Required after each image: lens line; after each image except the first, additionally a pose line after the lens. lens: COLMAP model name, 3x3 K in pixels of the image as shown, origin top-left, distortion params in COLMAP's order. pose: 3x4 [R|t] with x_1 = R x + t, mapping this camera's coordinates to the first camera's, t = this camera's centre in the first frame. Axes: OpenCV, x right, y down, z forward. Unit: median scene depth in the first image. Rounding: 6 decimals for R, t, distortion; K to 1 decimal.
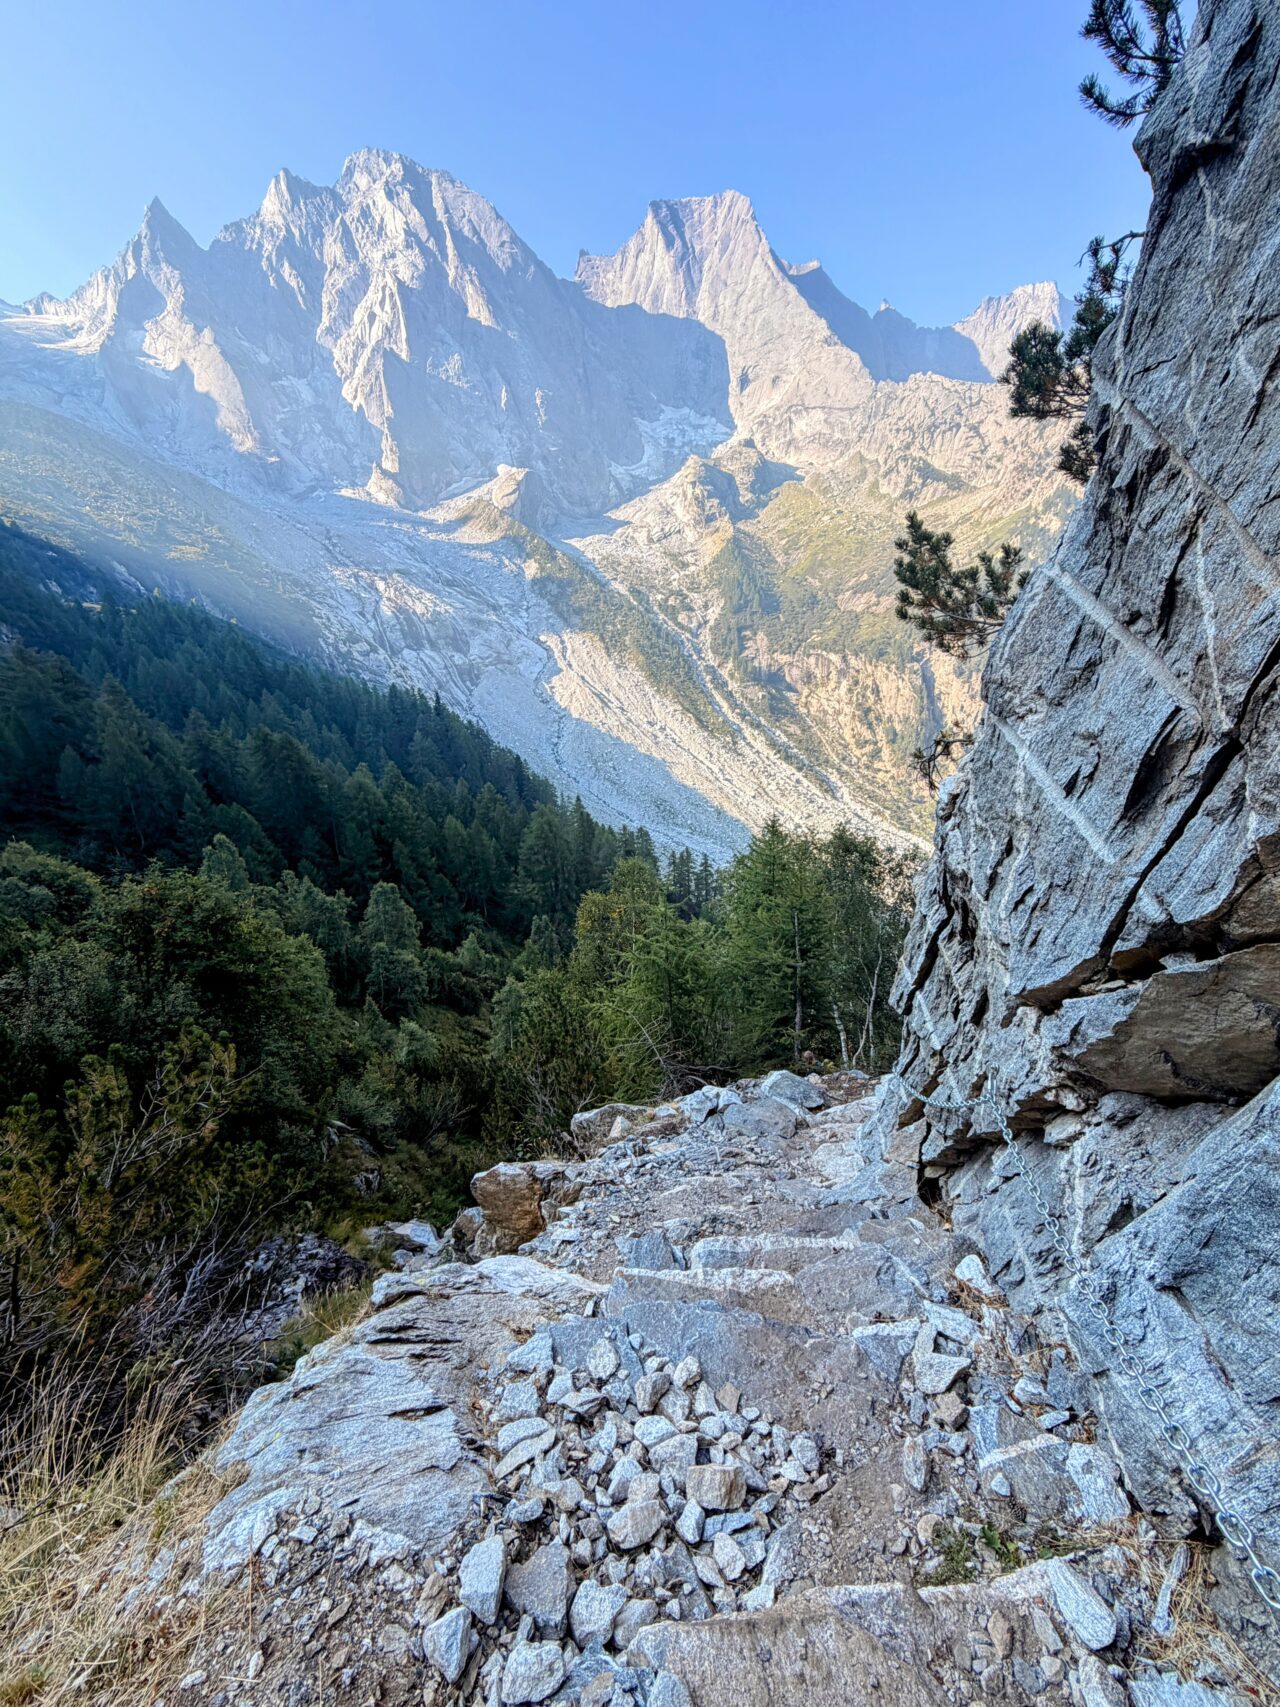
lens RADIAL K [[710.6, 0, 639.1], [0, 710.6, 851.4], [0, 0, 1]] dist [-0.000107, -0.000796]
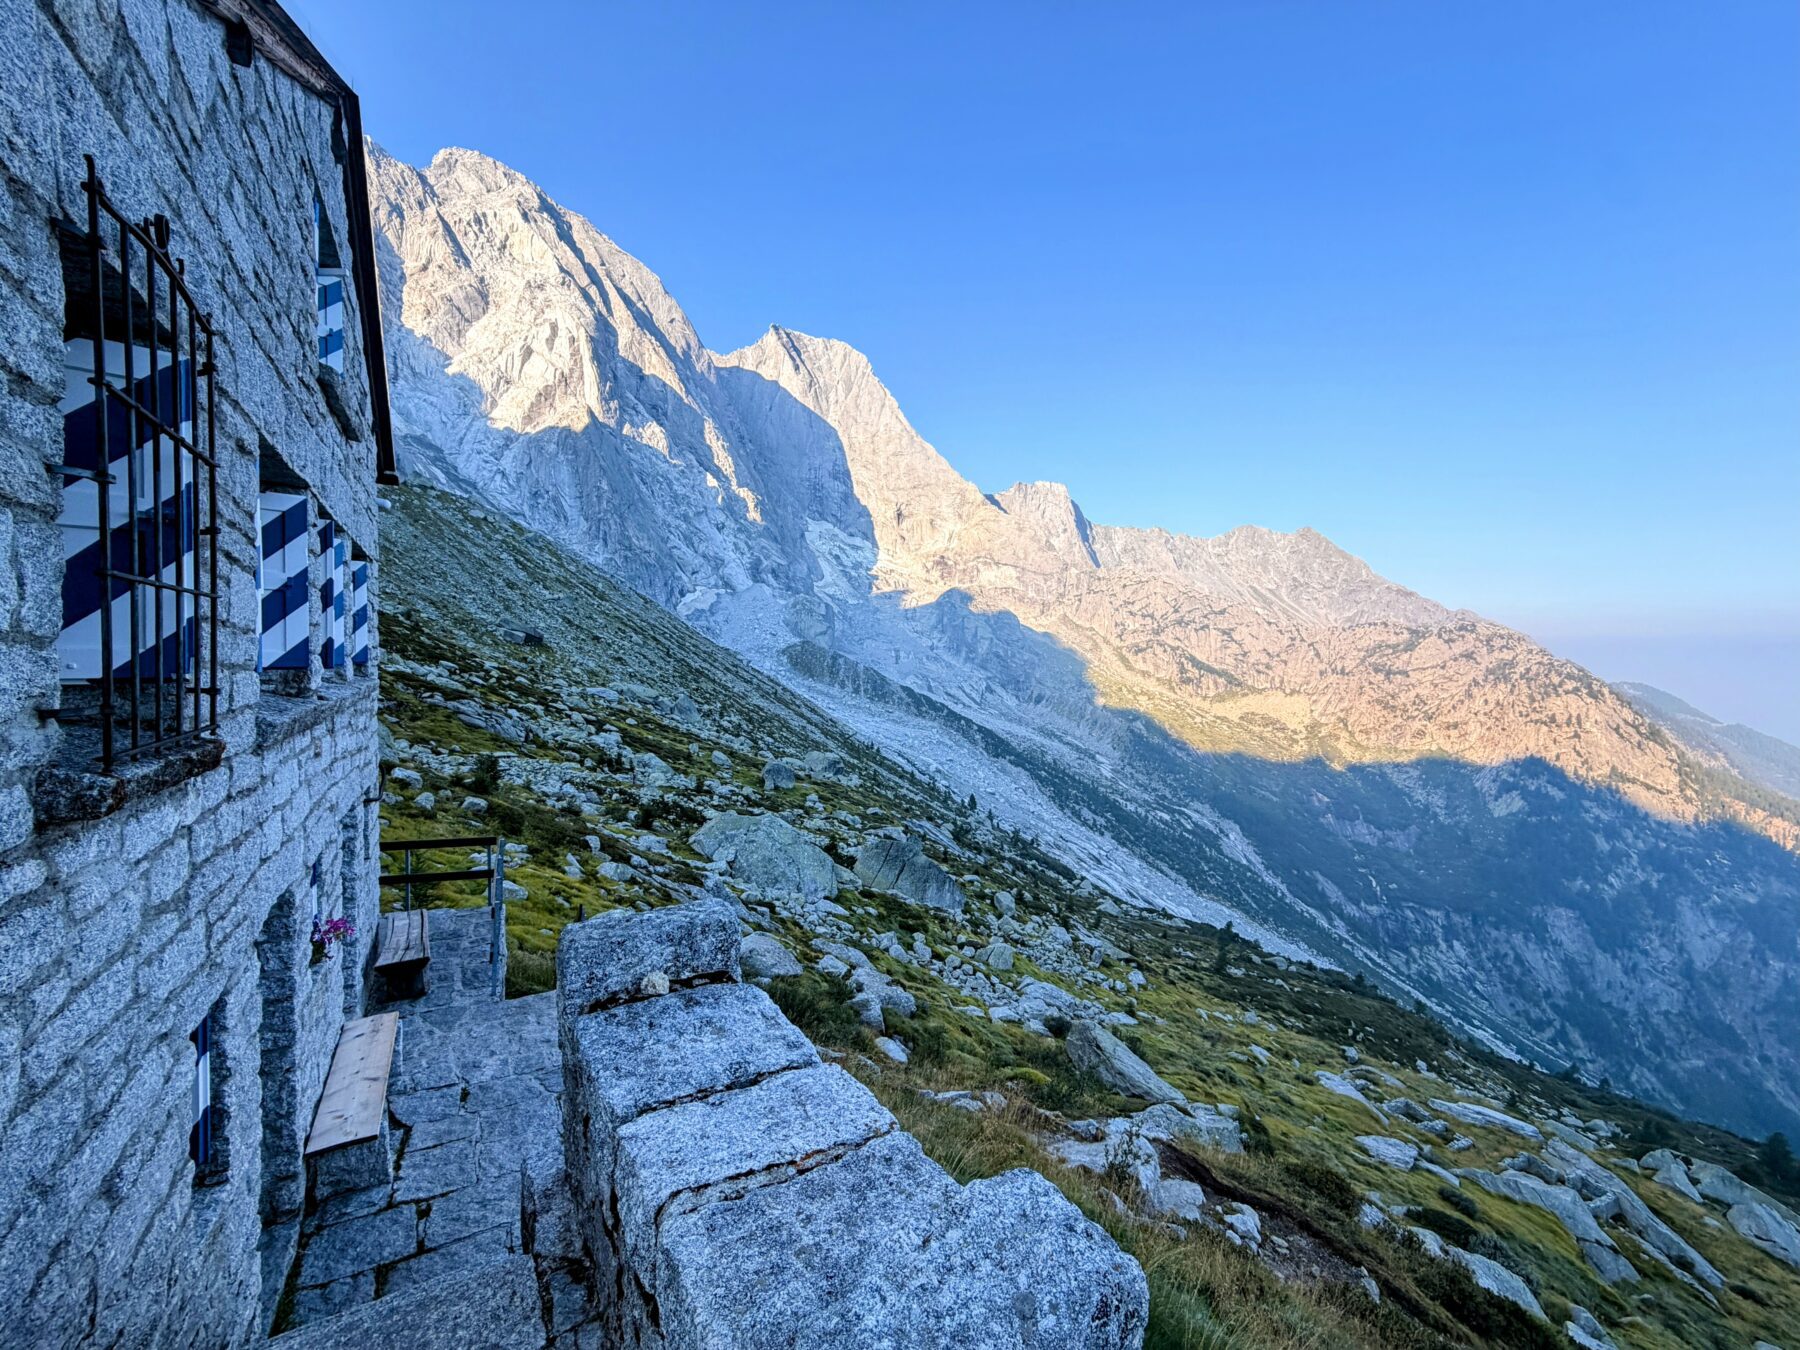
lens RADIAL K [[712.3, 0, 893.7], [0, 712.3, 676.4], [0, 0, 1]] dist [0.000489, -0.000295]
pose [[0.819533, 0.062213, 0.569646, -0.509632], [0.098035, 0.964211, -0.246345, -0.239669], [-0.564584, 0.257733, 0.784103, 0.336012]]
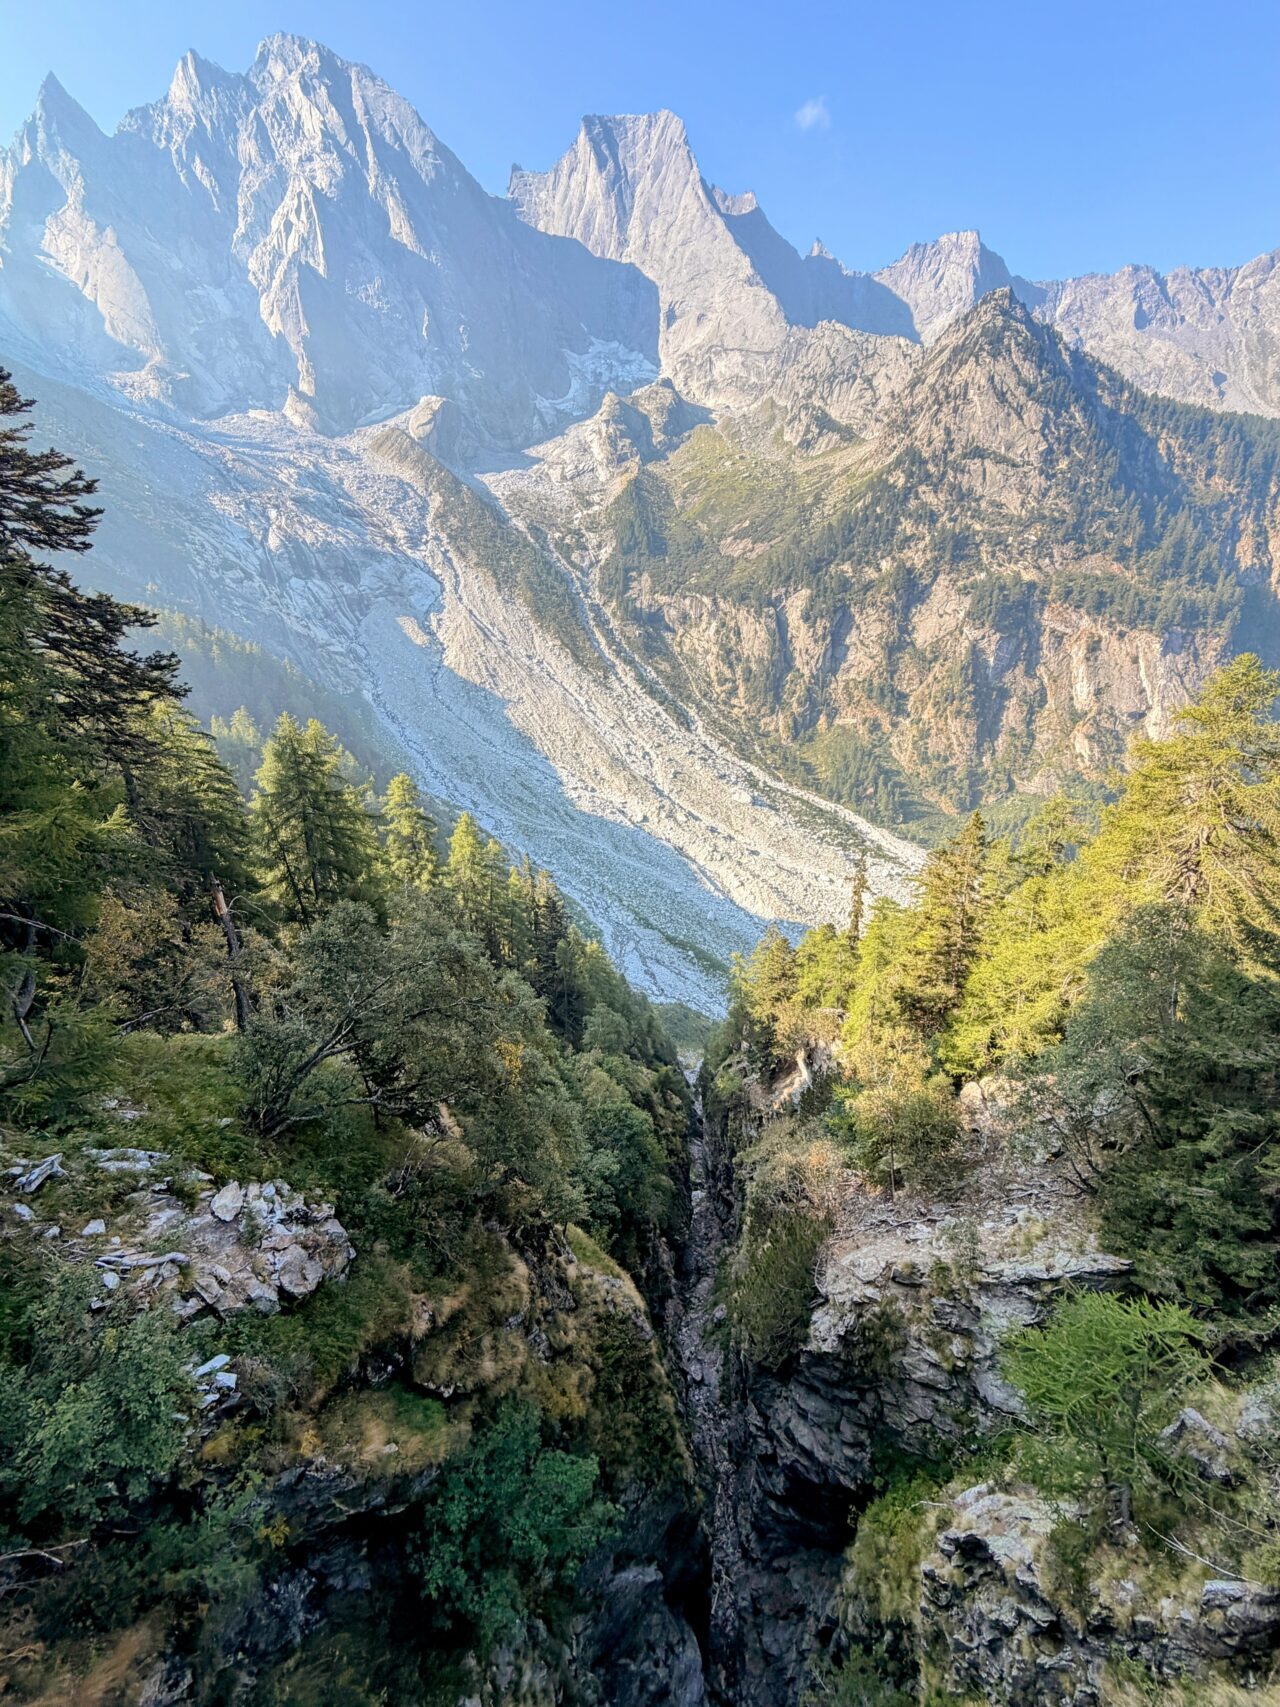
lens RADIAL K [[675.5, 0, 637.9], [0, 675.5, 844.9], [0, 0, 1]] dist [0.000489, -0.000295]
pose [[0.998238, 0.013067, 0.057876, 0.067299], [-0.018118, 0.995989, 0.087624, 0.005935], [-0.056498, -0.088518, 0.994471, -0.028658]]
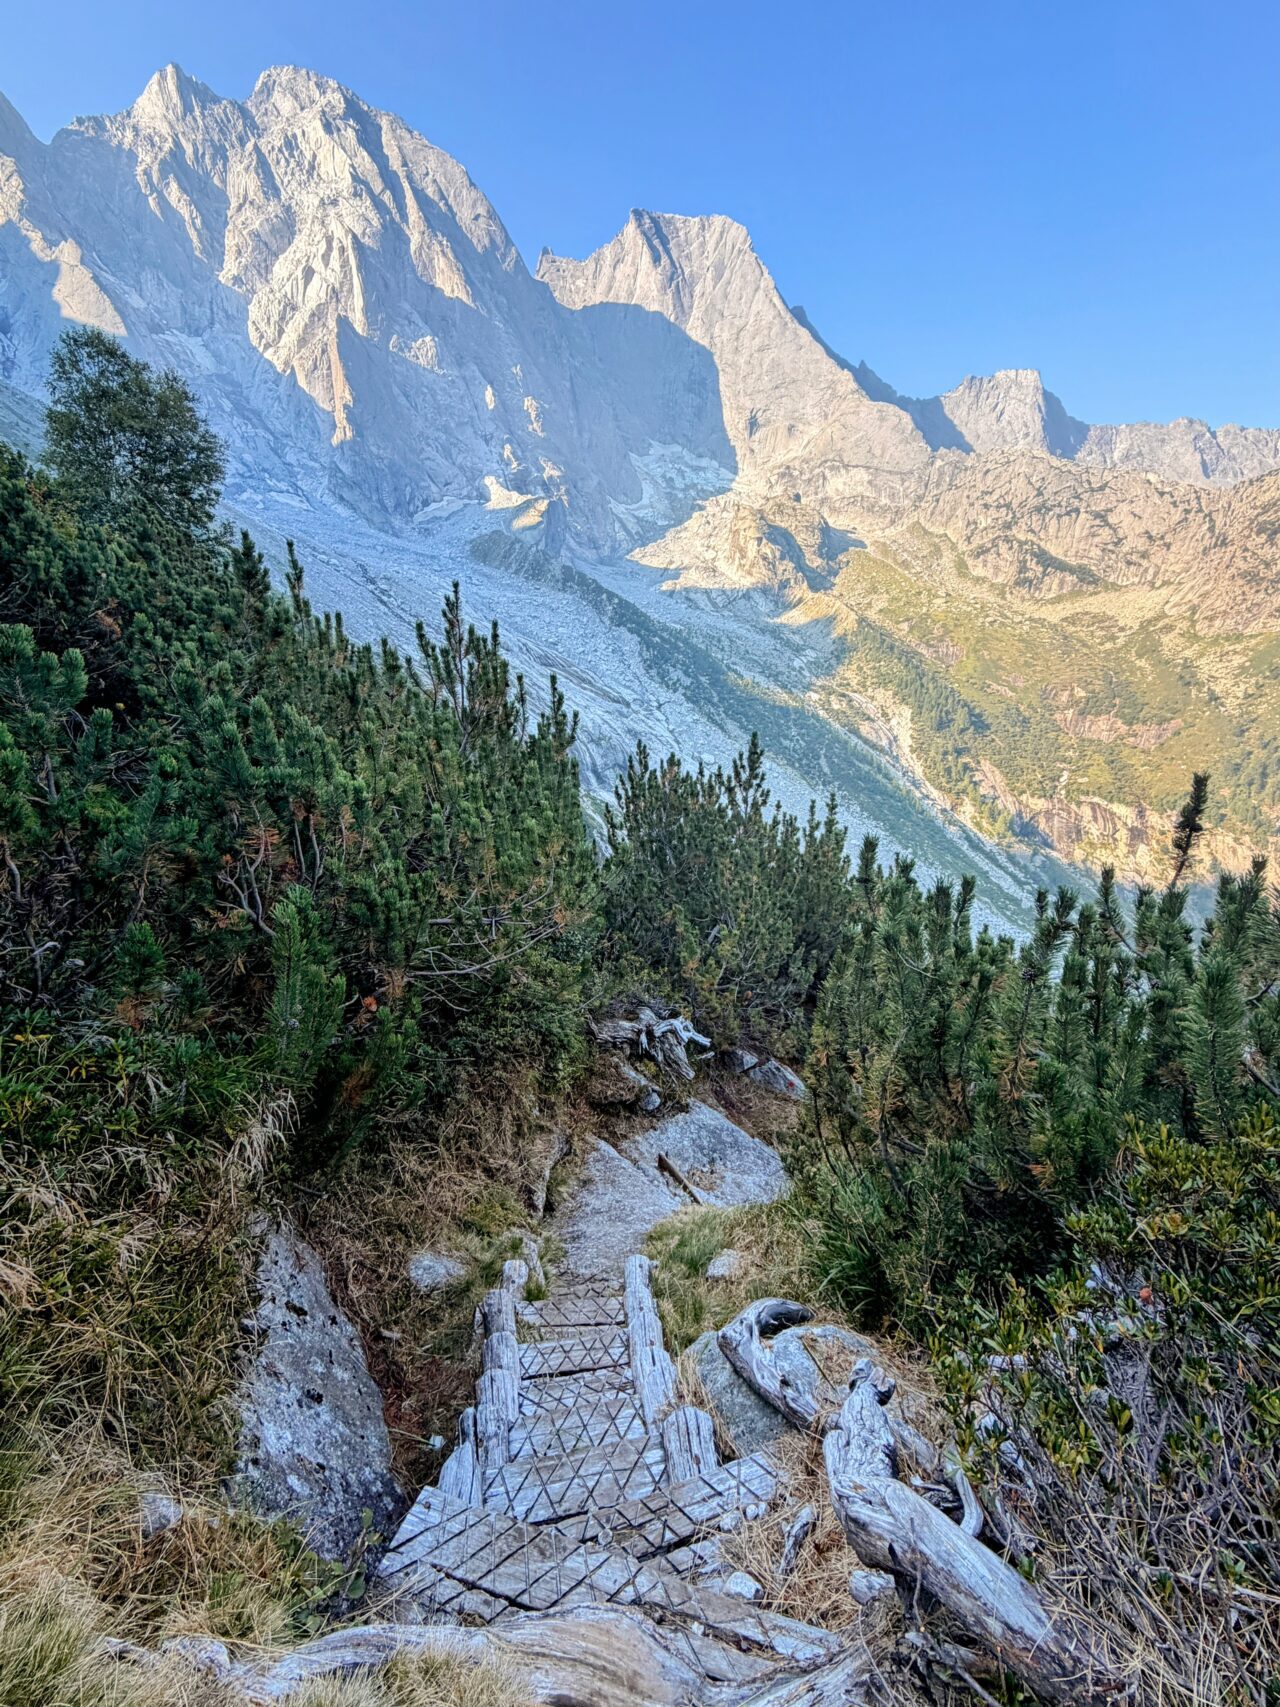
lens RADIAL K [[748.7, 0, 640.0], [0, 748.7, 853.5], [0, 0, 1]] dist [-0.002538, 0.000216]
pose [[0.975155, 0.013930, 0.221086, -0.221466], [-0.001239, 0.998348, -0.057437, -0.106295], [-0.221521, 0.055737, 0.973561, 0.209011]]
